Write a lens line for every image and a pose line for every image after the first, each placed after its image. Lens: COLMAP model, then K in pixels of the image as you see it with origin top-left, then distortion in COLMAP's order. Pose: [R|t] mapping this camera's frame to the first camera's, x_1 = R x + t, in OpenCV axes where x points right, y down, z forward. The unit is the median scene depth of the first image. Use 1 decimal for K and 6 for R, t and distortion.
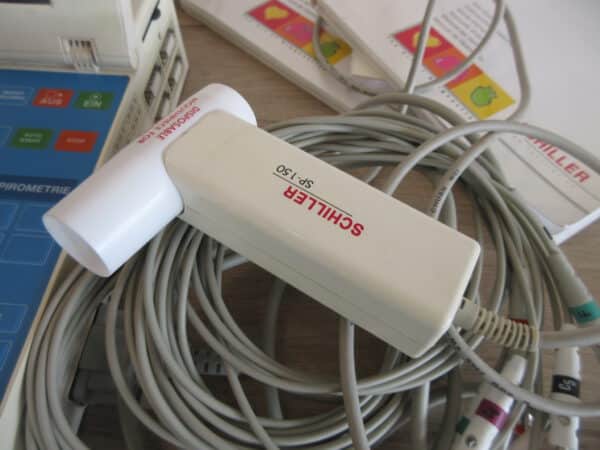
lens RADIAL K [[428.9, 0, 300.0], [0, 428.9, 225.0], [0, 0, 1]] dist [-0.000043, 0.000827]
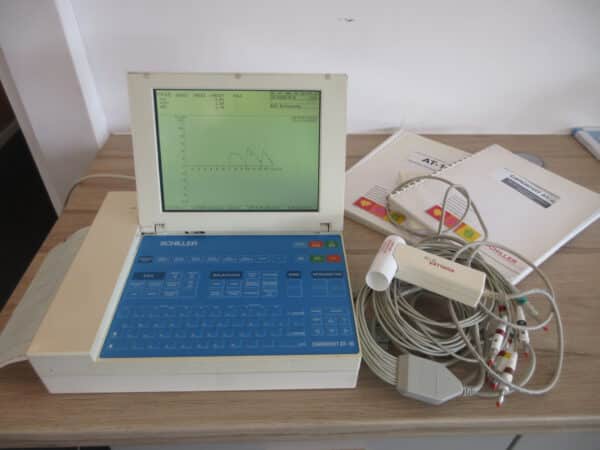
lens RADIAL K [[436.5, 0, 300.0], [0, 436.5, 225.0], [0, 0, 1]] dist [-0.009020, 0.003002]
pose [[0.994189, -0.059125, 0.089961, -0.912319], [0.085183, 0.943039, -0.321592, 0.449743], [-0.065823, 0.327386, 0.942595, -1.575302]]
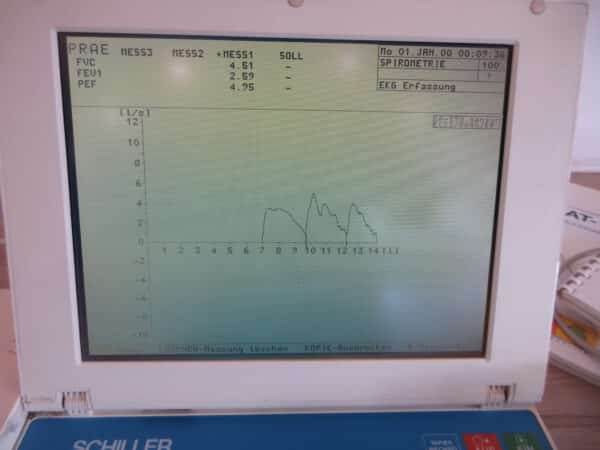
lens RADIAL K [[436.5, 0, 300.0], [0, 436.5, 225.0], [0, 0, 1]] dist [-0.009020, 0.003002]
pose [[0.993374, -0.045954, 0.105341, -1.095117], [0.085168, 0.909782, -0.406254, -0.390770], [-0.077169, 0.412534, 0.907668, -0.113384]]
